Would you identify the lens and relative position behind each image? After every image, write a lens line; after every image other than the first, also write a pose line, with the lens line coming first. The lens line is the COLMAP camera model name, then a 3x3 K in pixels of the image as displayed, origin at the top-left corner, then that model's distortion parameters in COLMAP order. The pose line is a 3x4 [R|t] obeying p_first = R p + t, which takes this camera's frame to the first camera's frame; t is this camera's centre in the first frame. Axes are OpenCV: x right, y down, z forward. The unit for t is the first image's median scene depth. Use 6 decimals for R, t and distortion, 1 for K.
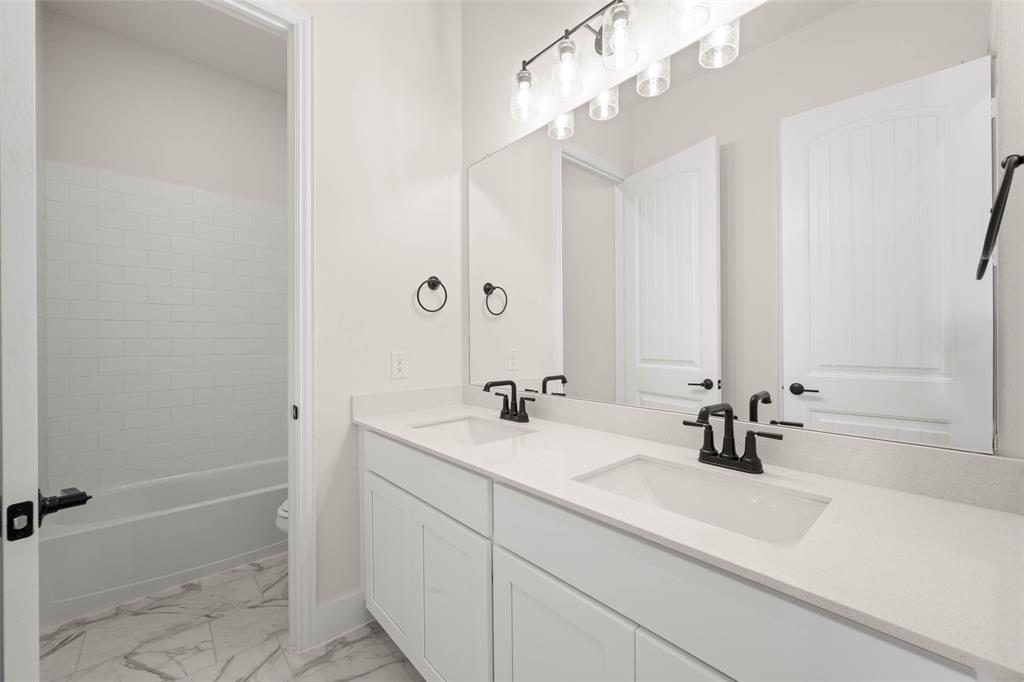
lens RADIAL K [[400.3, 0, 513.4], [0, 400.3, 342.6], [0, 0, 1]] dist [-0.000281, 0.000139]
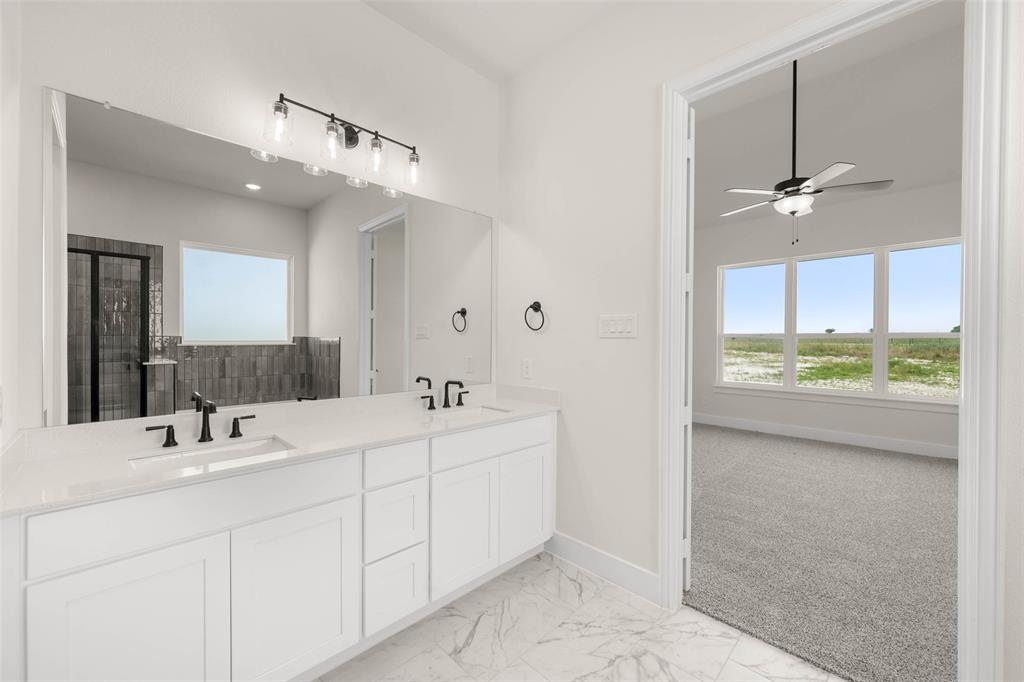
lens RADIAL K [[400.3, 0, 513.4], [0, 400.3, 342.6], [0, 0, 1]] dist [-0.000281, 0.000139]
pose [[0.059131, 0.003965, -0.998242, 1.379733], [-0.004281, 0.999984, 0.003718, -0.046712], [0.998241, 0.004054, 0.059147, 1.088321]]
